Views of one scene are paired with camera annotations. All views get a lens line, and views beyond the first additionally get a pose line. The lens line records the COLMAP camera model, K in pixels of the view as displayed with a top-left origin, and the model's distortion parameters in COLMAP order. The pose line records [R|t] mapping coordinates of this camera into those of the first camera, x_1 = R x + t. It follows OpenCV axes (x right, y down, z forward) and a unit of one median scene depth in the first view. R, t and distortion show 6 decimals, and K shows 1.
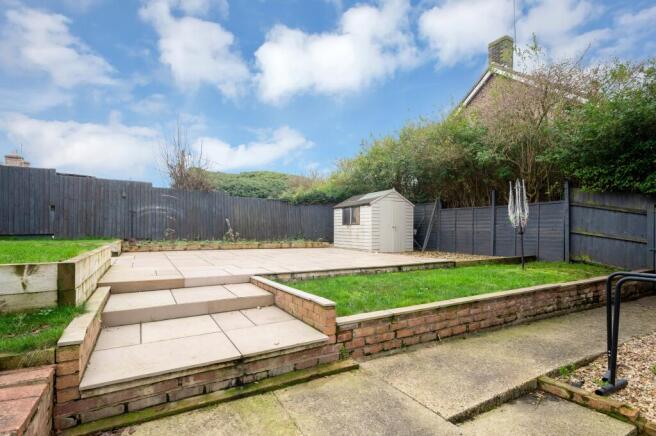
lens RADIAL K [[321.7, 0, 328.0], [0, 321.7, 218.0], [0, 0, 1]] dist [0.000509, 0.000110]
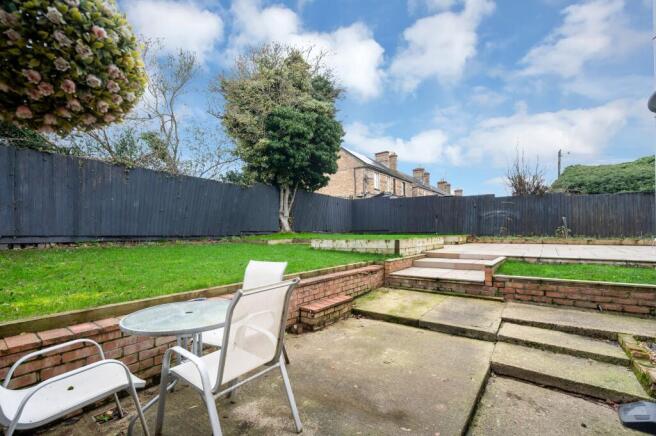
lens RADIAL K [[263.3, 0, 328.0], [0, 263.3, 218.0], [0, 0, 1]] dist [0.001461, 0.000094]
pose [[0.383007, -0.054257, -0.922151, 0.934514], [0.047474, 0.998111, -0.039008, 0.009467], [0.922525, -0.028838, 0.384859, -0.382297]]
